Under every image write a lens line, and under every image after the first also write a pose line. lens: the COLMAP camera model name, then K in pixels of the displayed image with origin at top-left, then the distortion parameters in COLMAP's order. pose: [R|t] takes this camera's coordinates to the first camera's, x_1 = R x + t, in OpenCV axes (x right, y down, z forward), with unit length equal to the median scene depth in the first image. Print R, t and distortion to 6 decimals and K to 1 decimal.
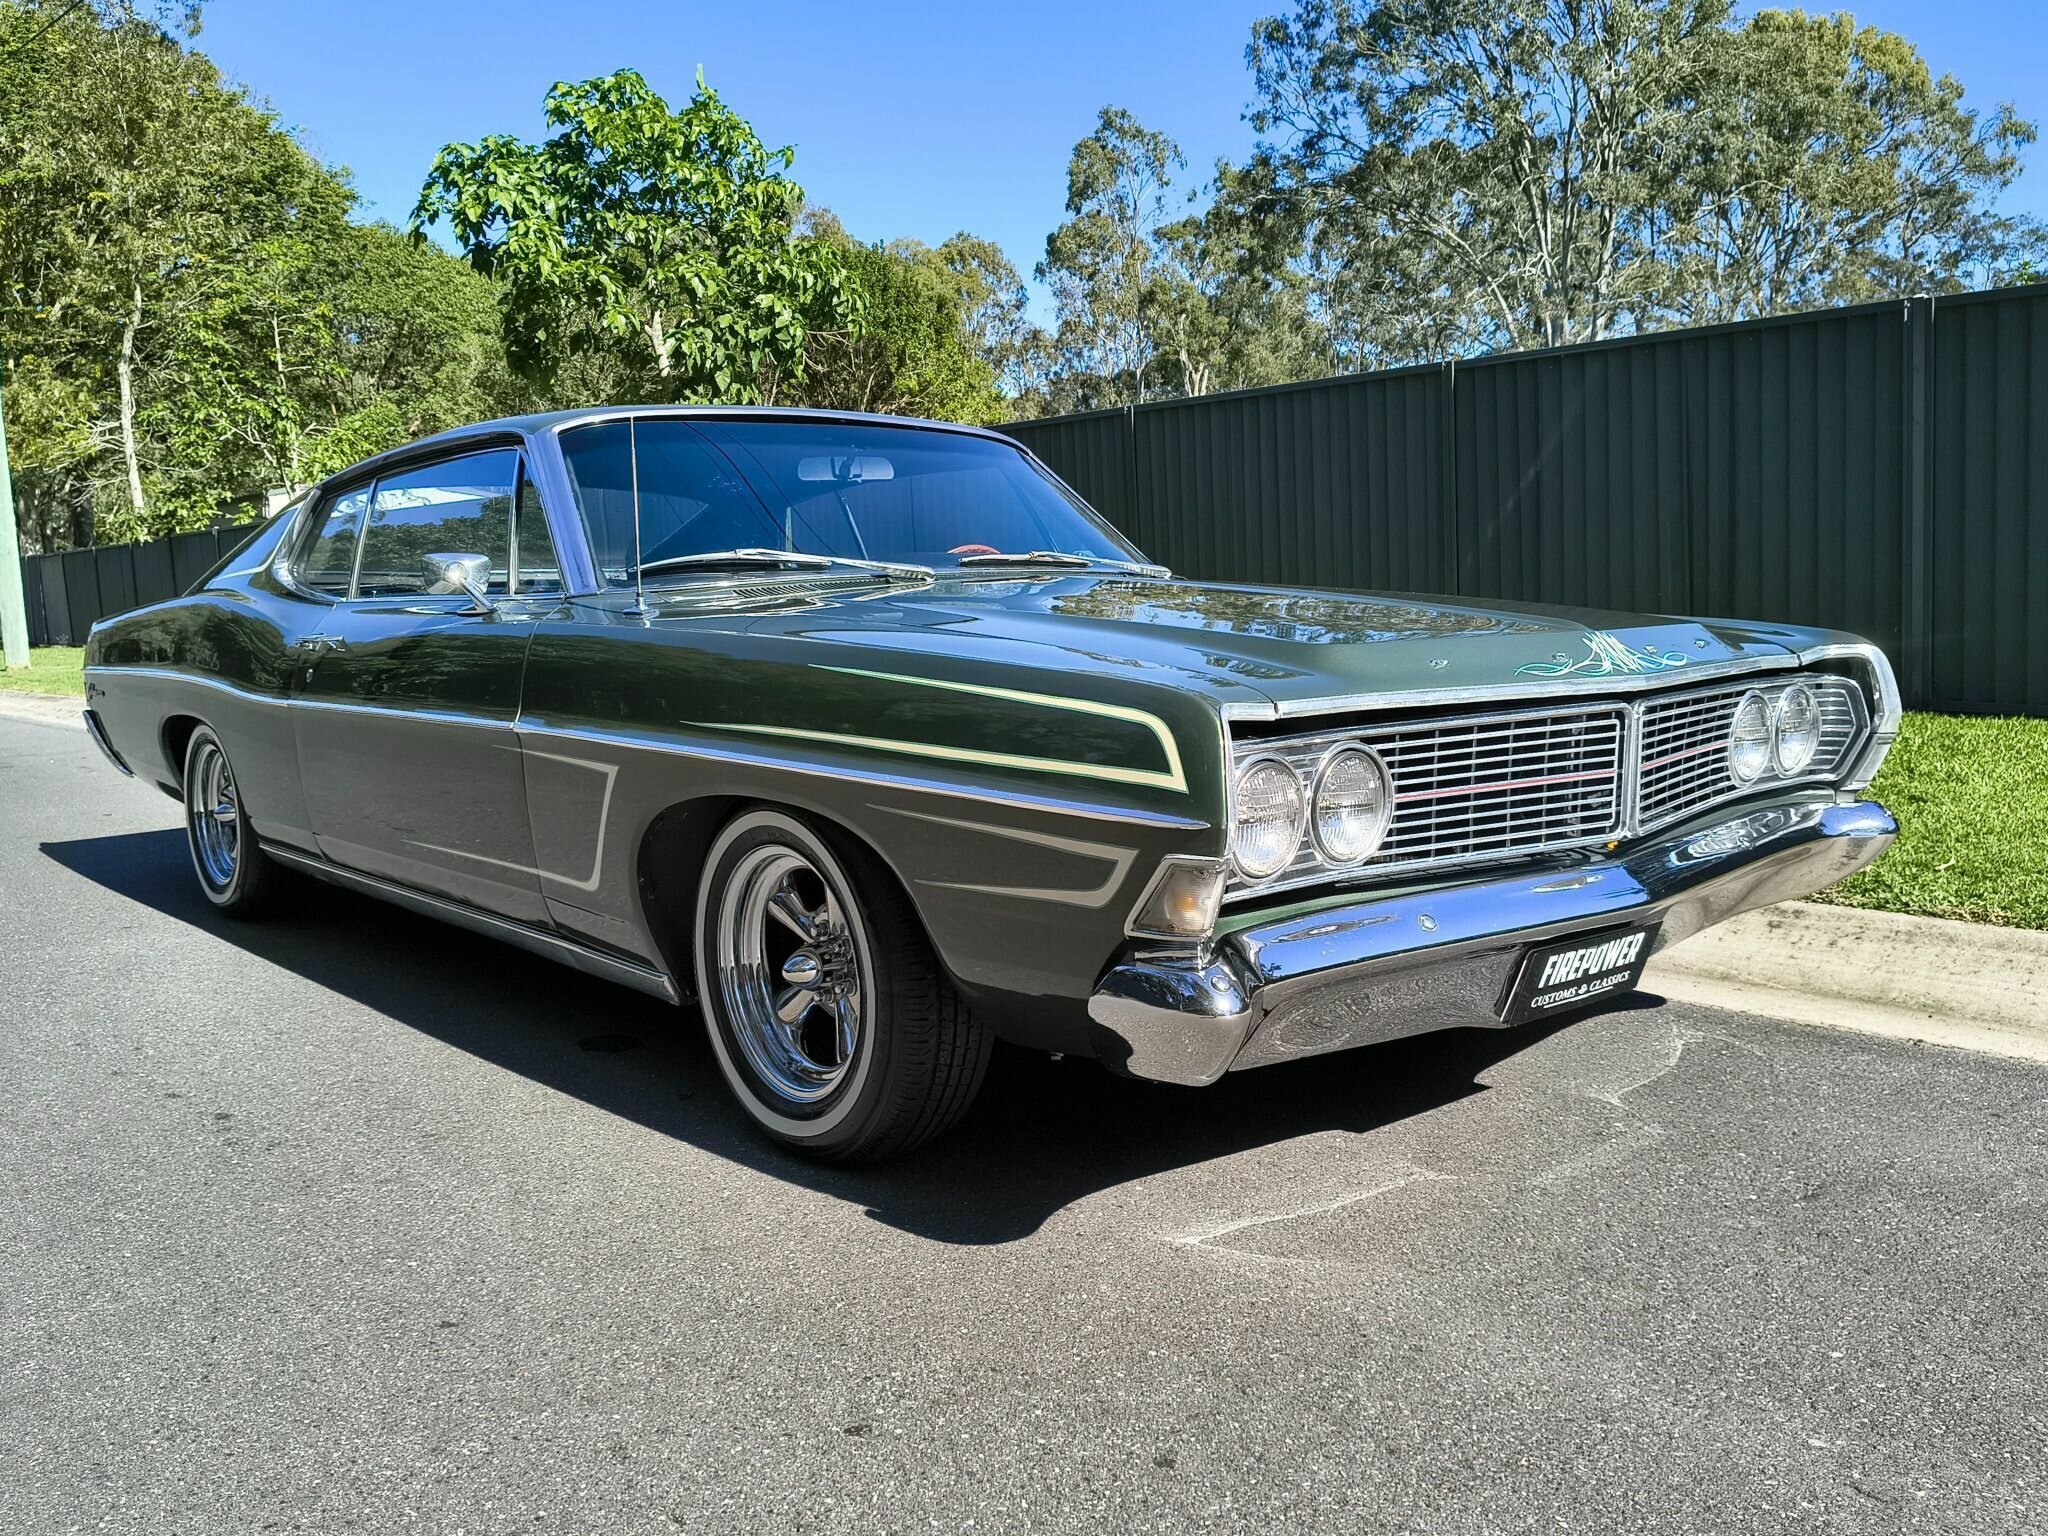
lens RADIAL K [[1706.2, 0, 1001.9], [0, 1706.2, 762.9], [0, 0, 1]] dist [0.013403, -0.057662]
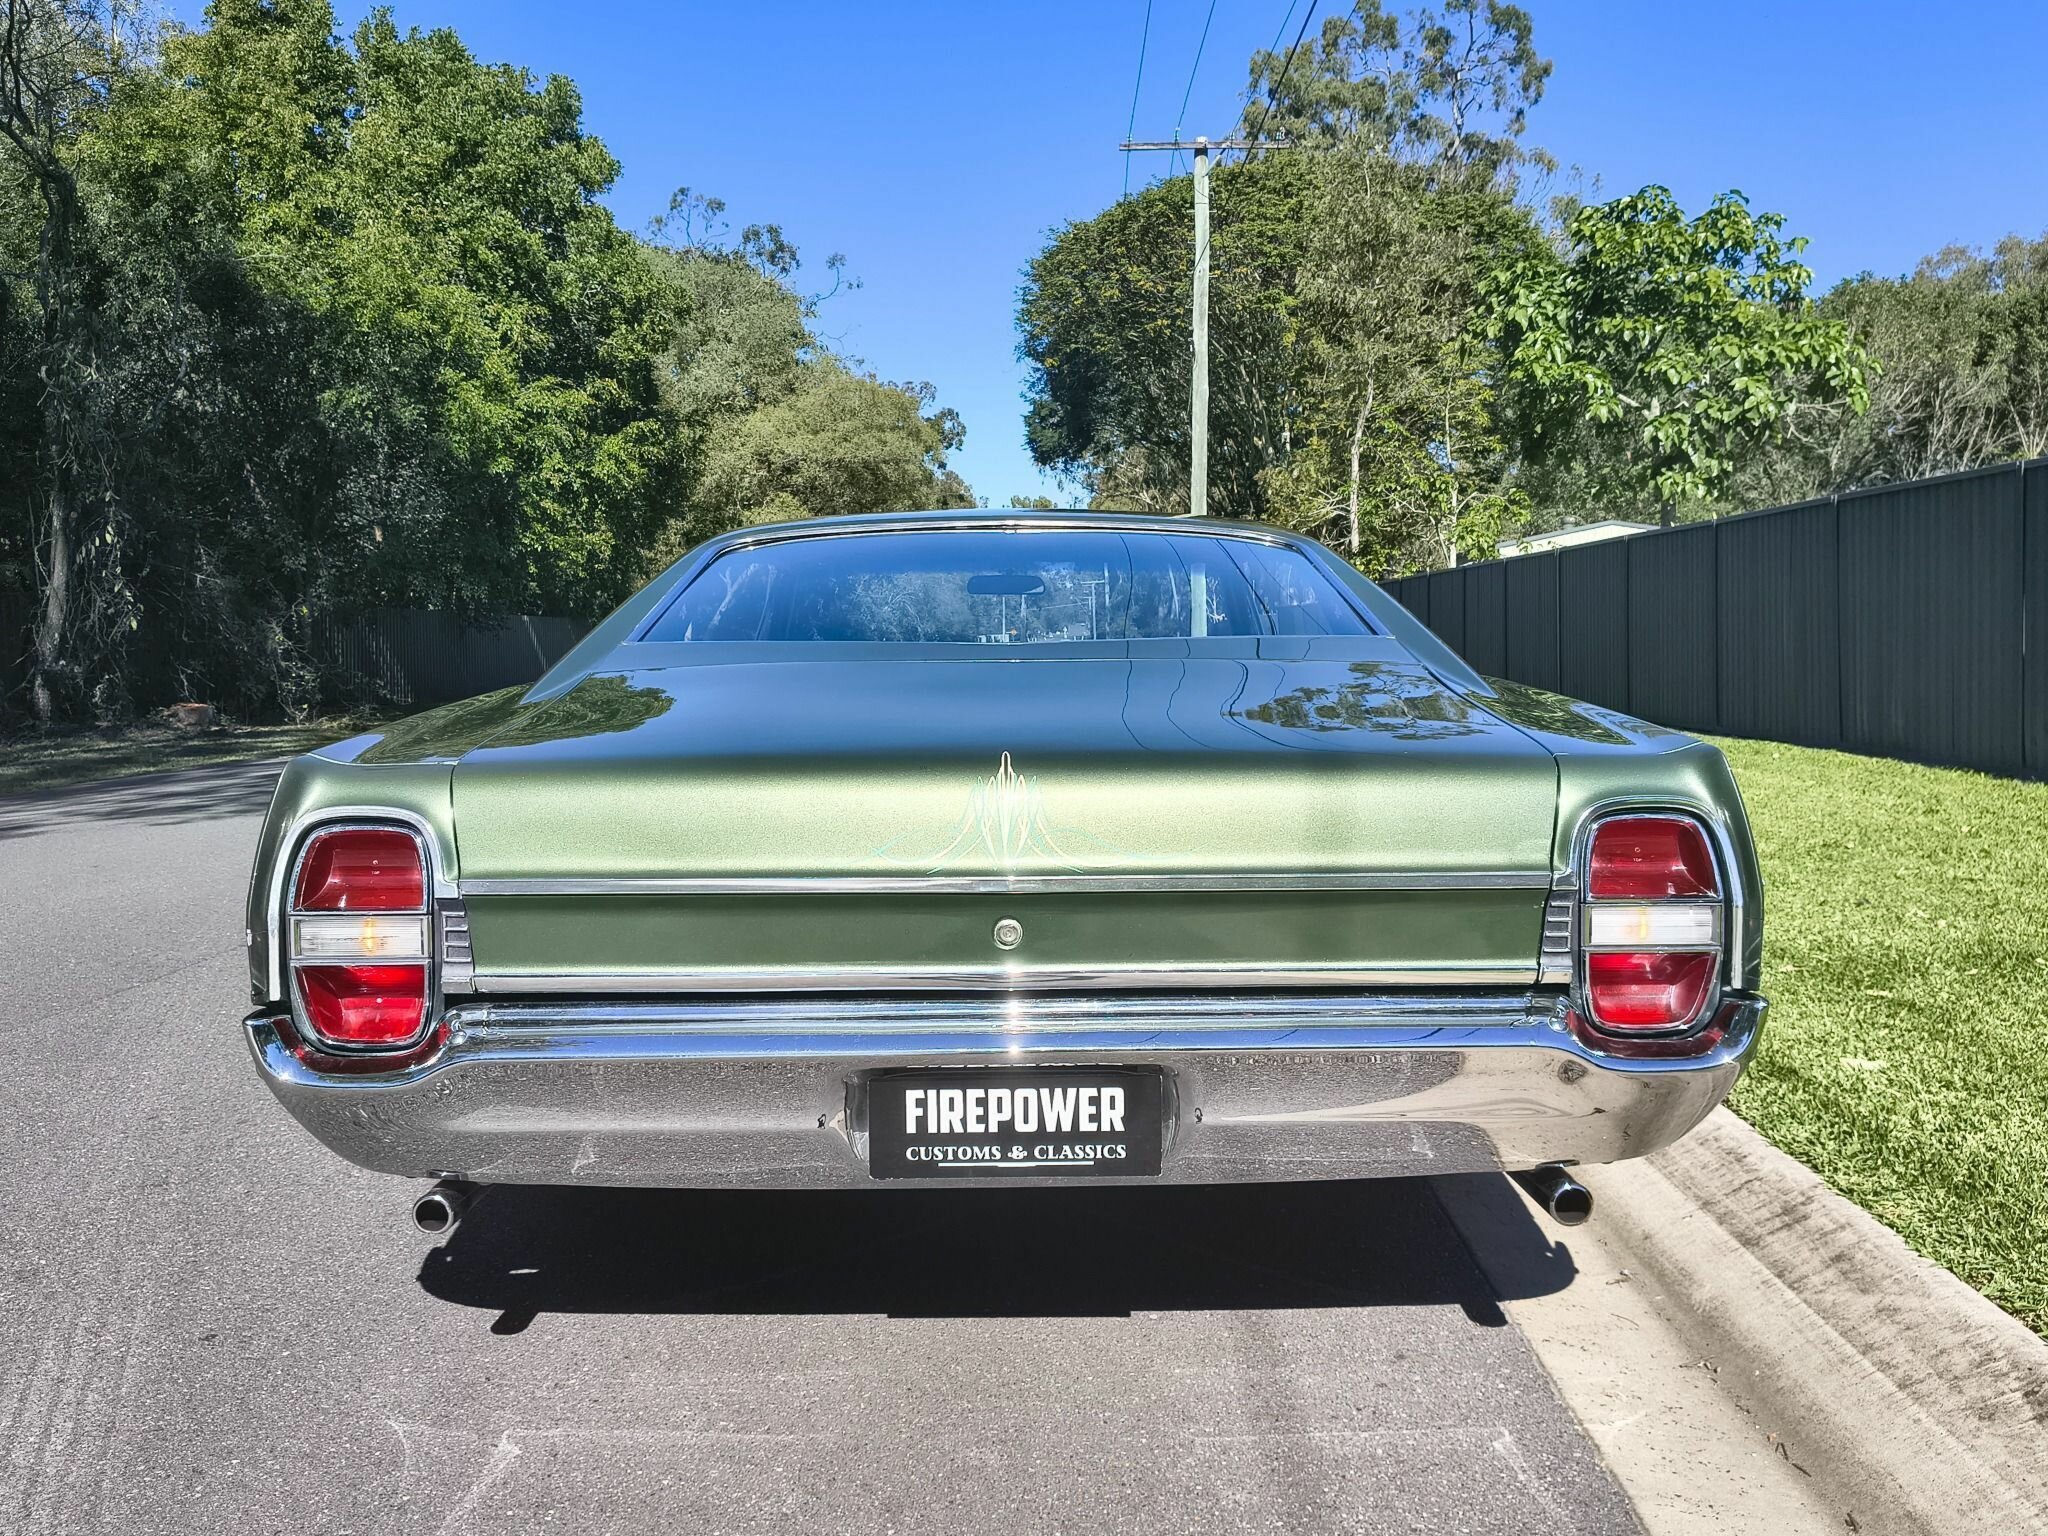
lens RADIAL K [[1696.8, 0, 1022.4], [0, 1696.8, 816.0], [0, 0, 1]] dist [0.059818, -0.147620]
pose [[0.728305, 0.100741, -0.677808, 1.612984], [-0.093439, 0.994496, 0.047410, -0.018203], [0.678853, 0.028805, 0.733709, -0.596608]]
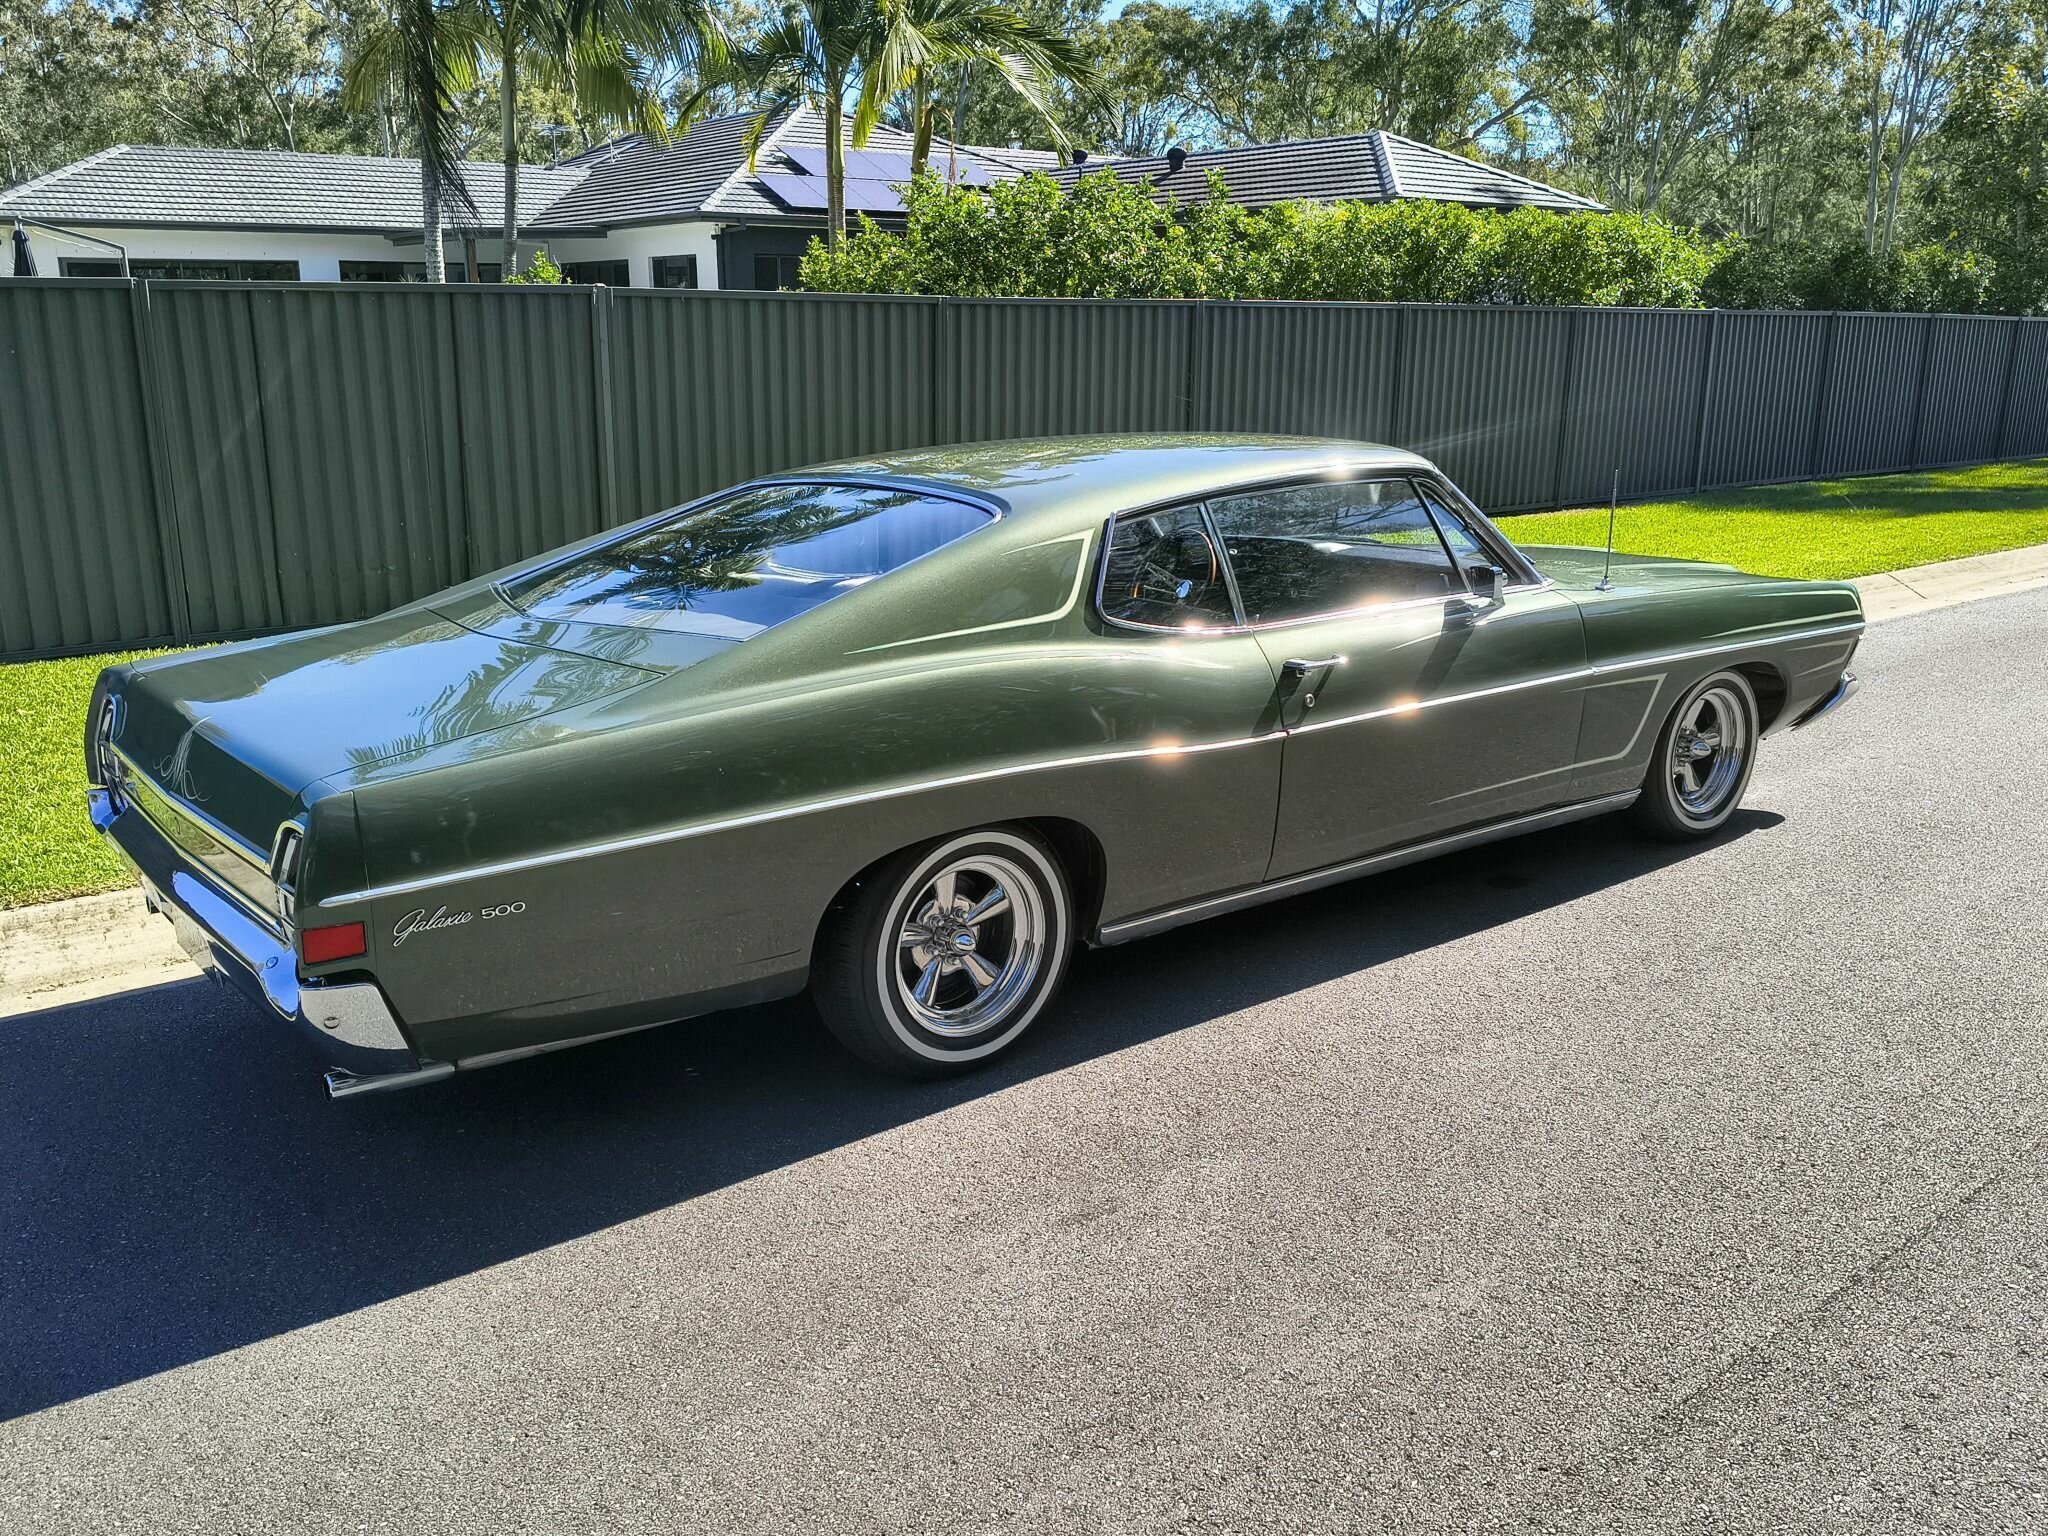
lens RADIAL K [[1672.5, 0, 1027.8], [0, 1672.5, 776.2], [0, 0, 1]] dist [0.043589, -0.098264]
pose [[0.044699, -0.207955, 0.977117, -1.846044], [0.115347, 0.972627, 0.201723, -0.300403], [-0.992319, 0.103690, 0.067463, 1.440003]]
